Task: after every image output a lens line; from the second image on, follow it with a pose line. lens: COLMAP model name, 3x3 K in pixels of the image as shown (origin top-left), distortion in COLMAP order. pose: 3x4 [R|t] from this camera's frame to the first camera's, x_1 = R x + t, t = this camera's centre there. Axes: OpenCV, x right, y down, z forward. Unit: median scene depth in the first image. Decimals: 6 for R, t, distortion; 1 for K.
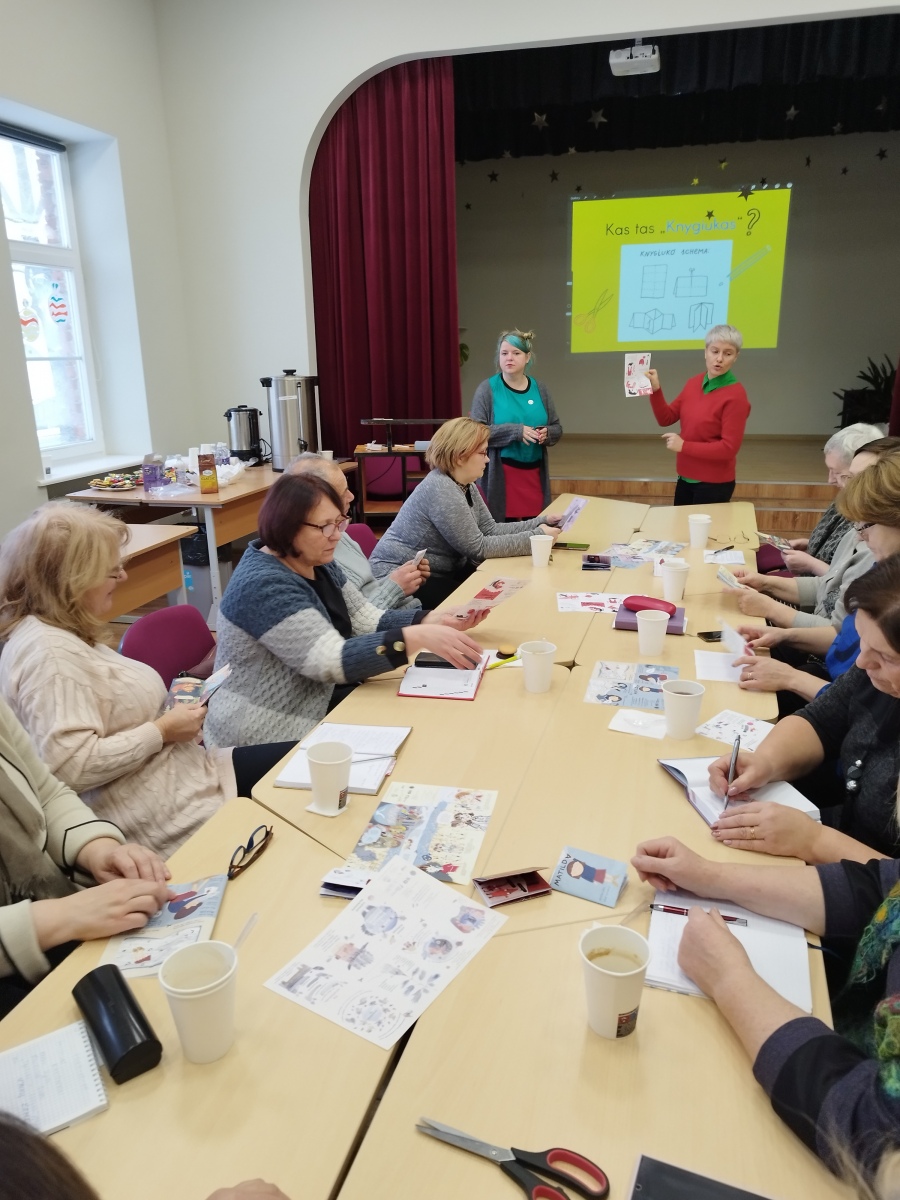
lens RADIAL K [[868.2, 0, 449.2], [0, 868.2, 597.0], [0, 0, 1]] dist [0.010824, 0.000896]
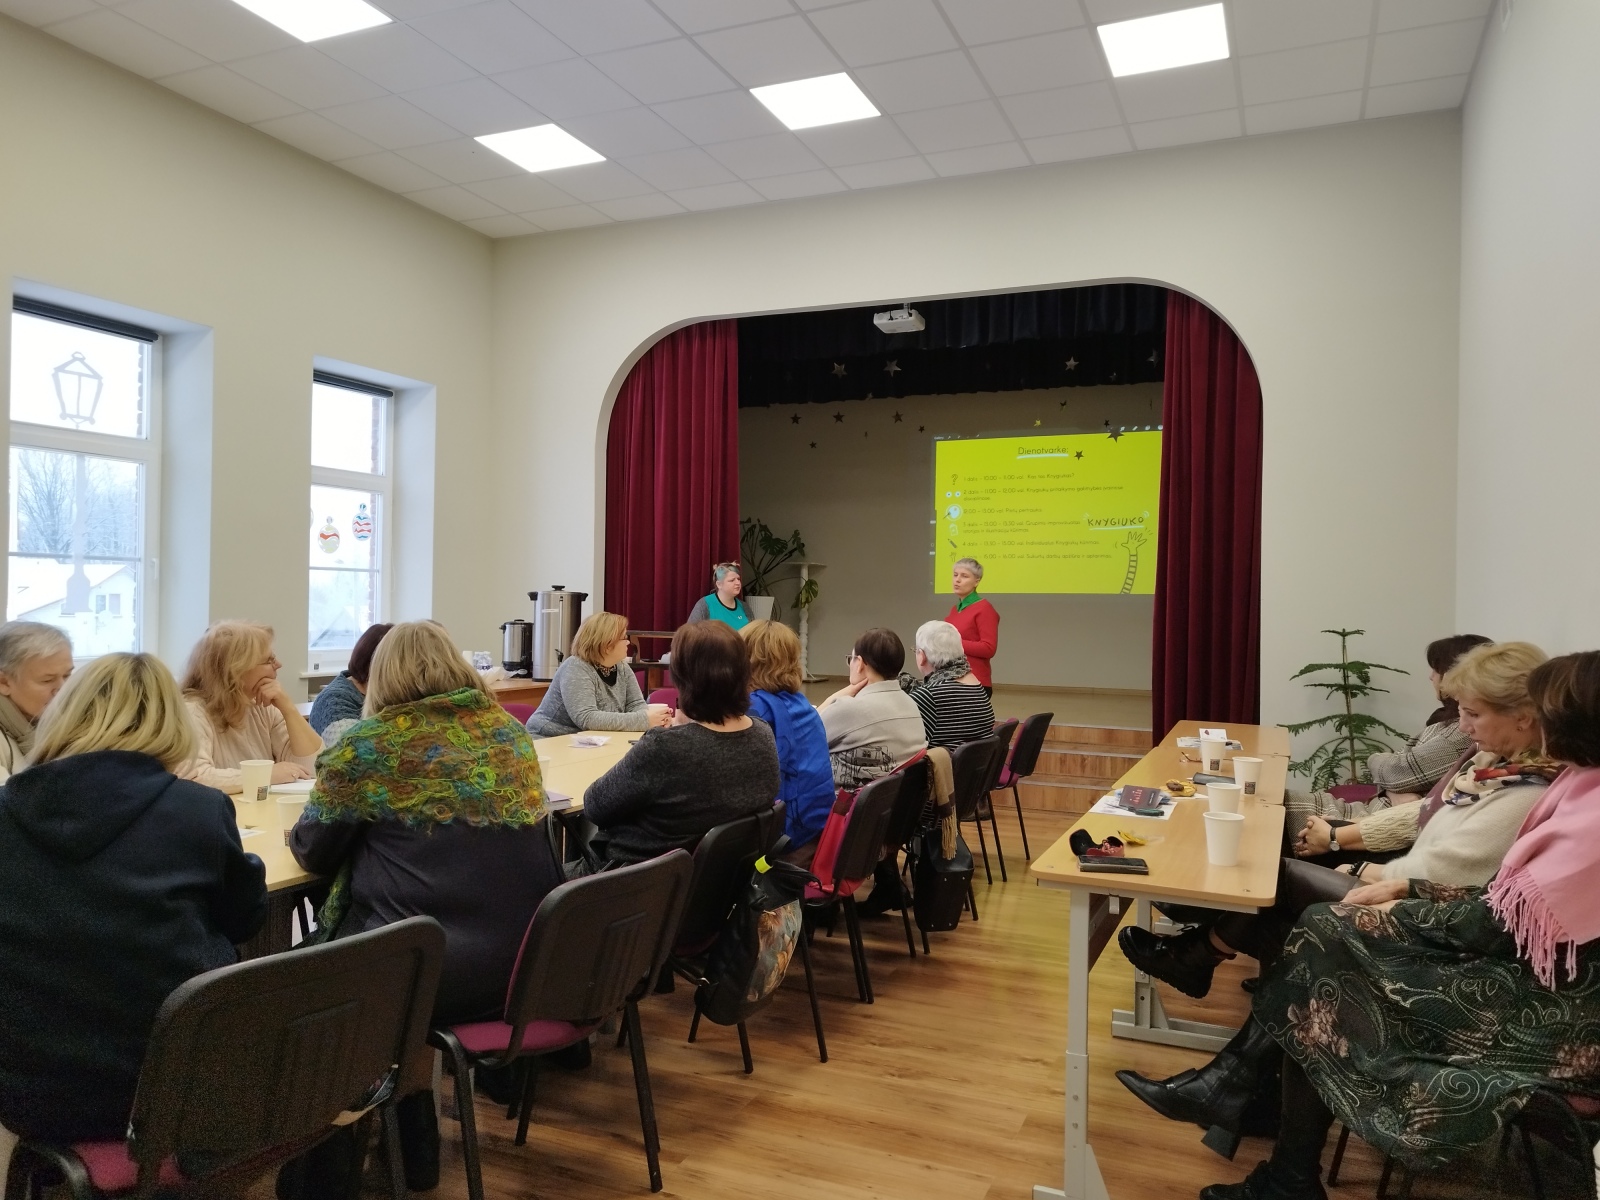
lens RADIAL K [[1157.6, 0, 800.2], [0, 1157.6, 602.7], [0, 0, 1]] dist [0.010824, 0.000896]
pose [[0.985043, 0.032420, -0.169230, 0.324115], [-0.078995, 0.957815, -0.276316, 0.114851], [0.153133, 0.285551, 0.946050, -0.255234]]
